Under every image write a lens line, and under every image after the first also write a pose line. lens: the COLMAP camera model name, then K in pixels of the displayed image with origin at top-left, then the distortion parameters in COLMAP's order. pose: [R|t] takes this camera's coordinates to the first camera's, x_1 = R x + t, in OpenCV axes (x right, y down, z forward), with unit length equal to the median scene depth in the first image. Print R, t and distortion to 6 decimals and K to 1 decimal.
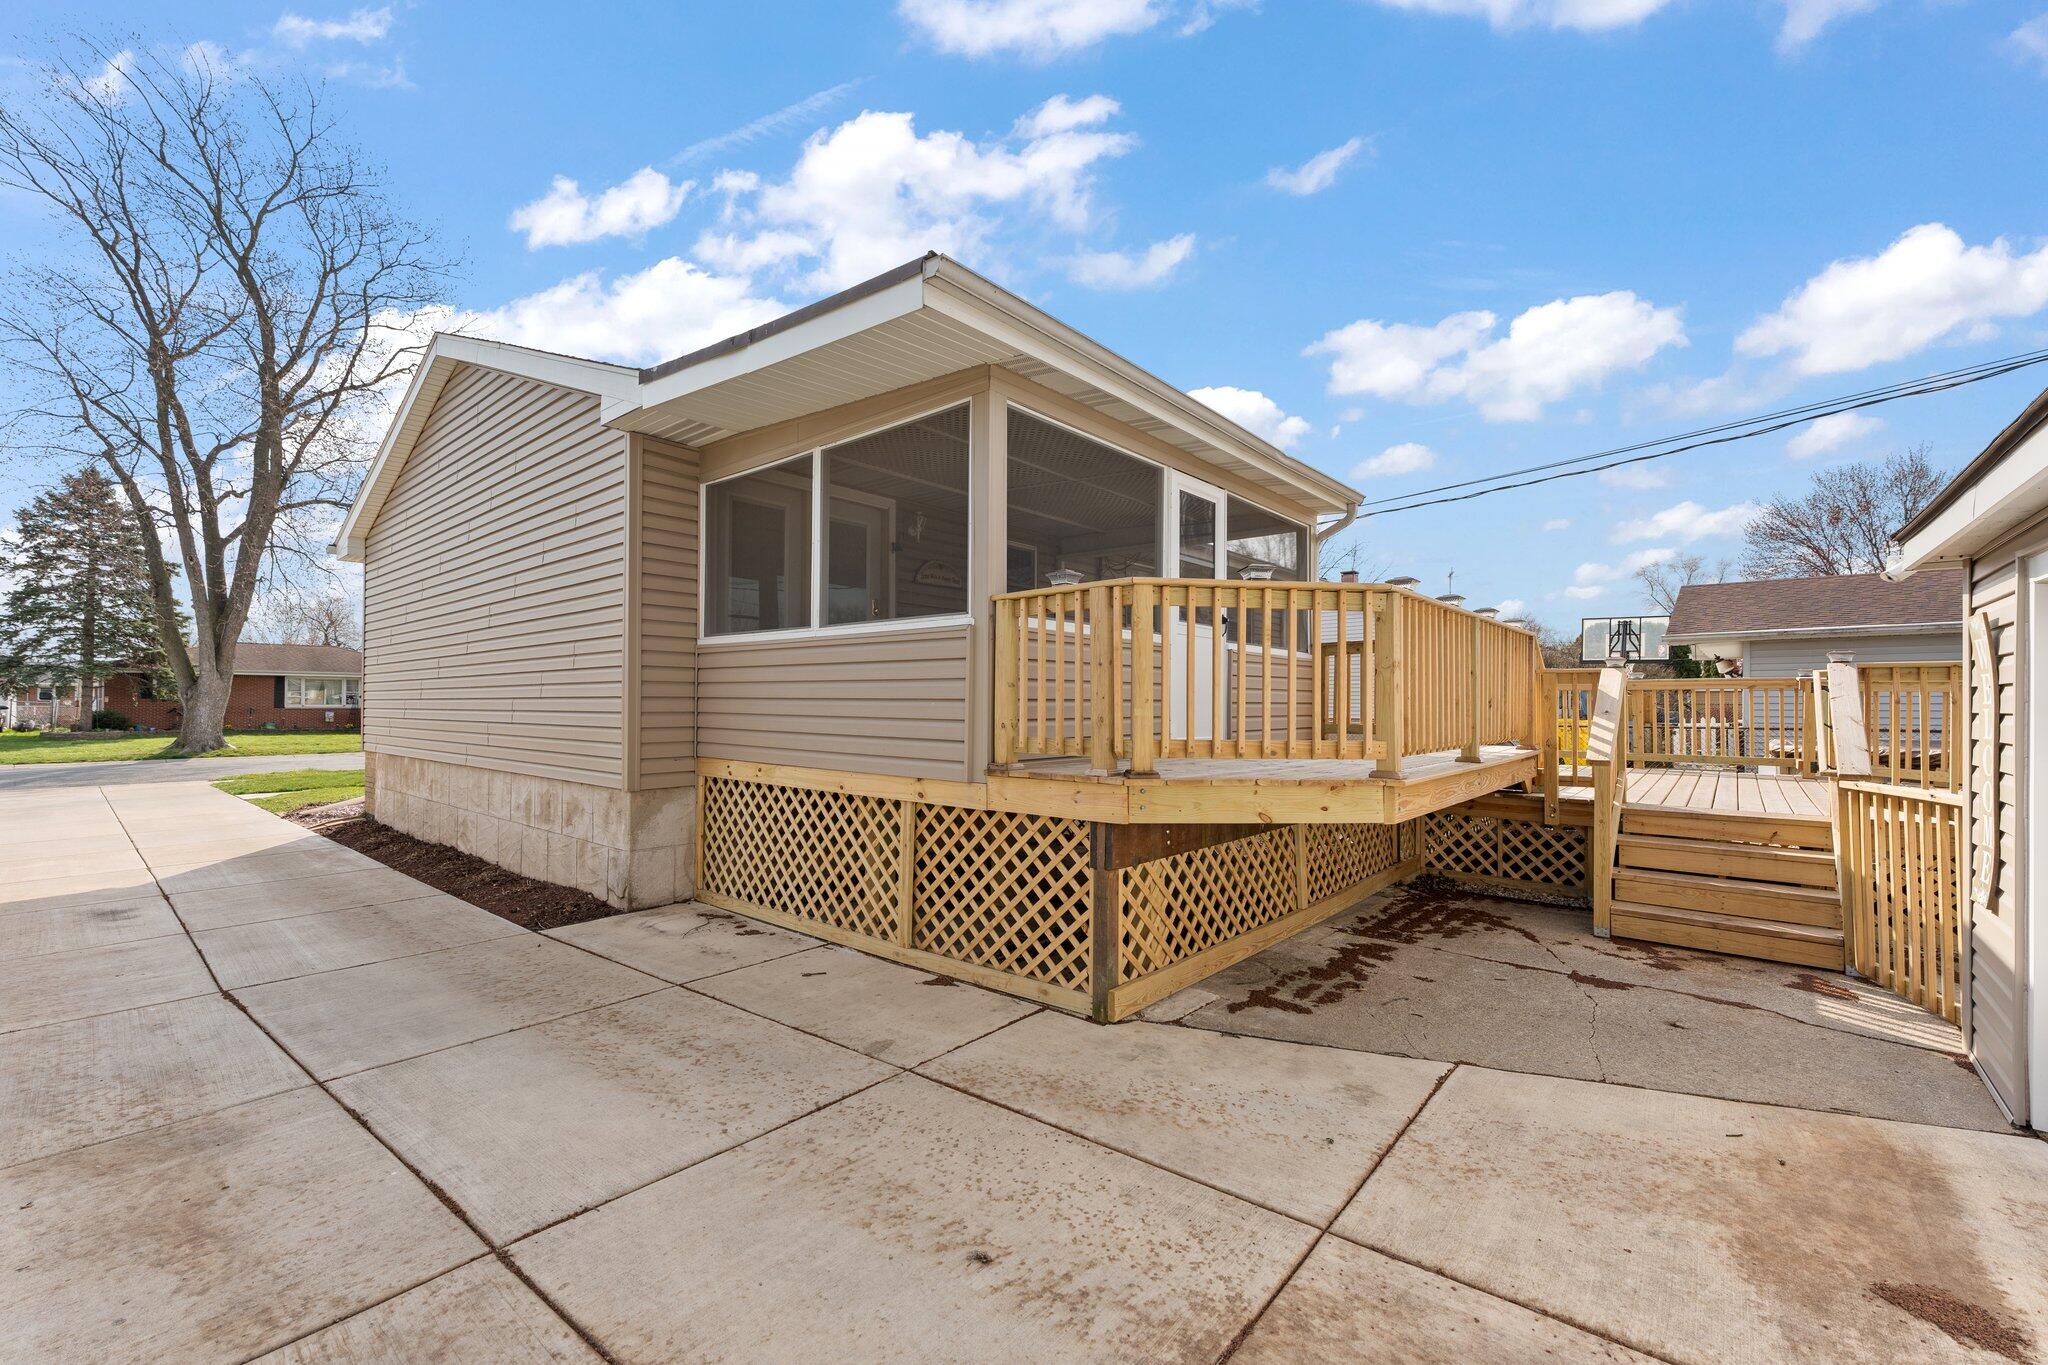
lens RADIAL K [[830.5, 0, 1006.7], [0, 830.5, 687.7], [0, 0, 1]] dist [0.010414, -0.000013]
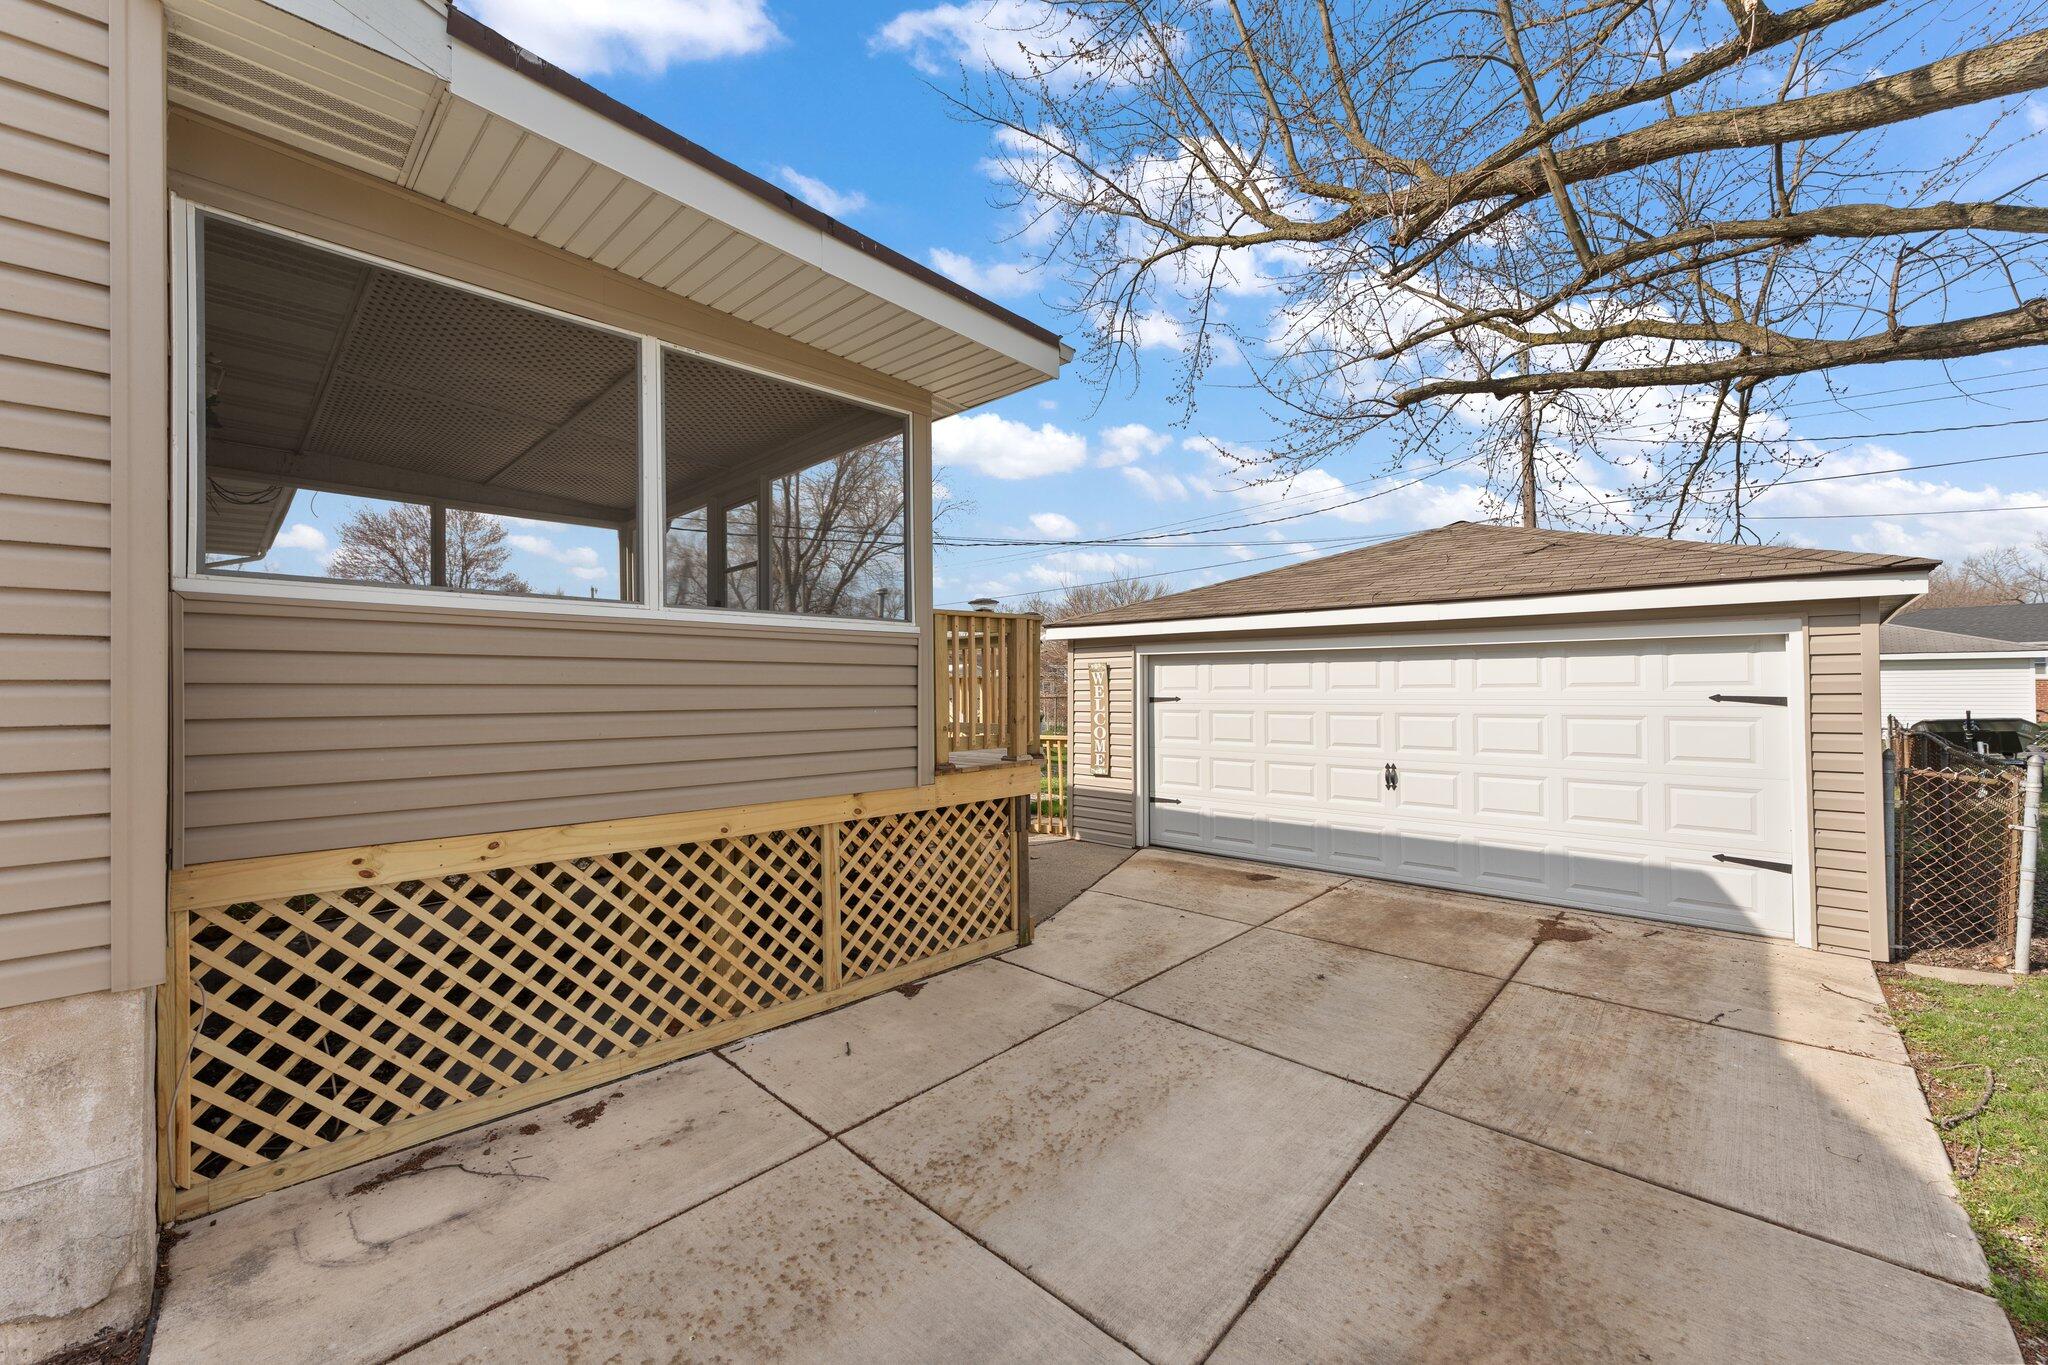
lens RADIAL K [[830.5, 0, 1007.6], [0, 830.5, 686.2], [0, 0, 1]] dist [0.010414, -0.000013]
pose [[0.063459, 0.005337, 0.997970, -1.104660], [-0.012595, 0.999910, -0.004547, -0.006325], [-0.997905, -0.012281, 0.063521, 0.856076]]
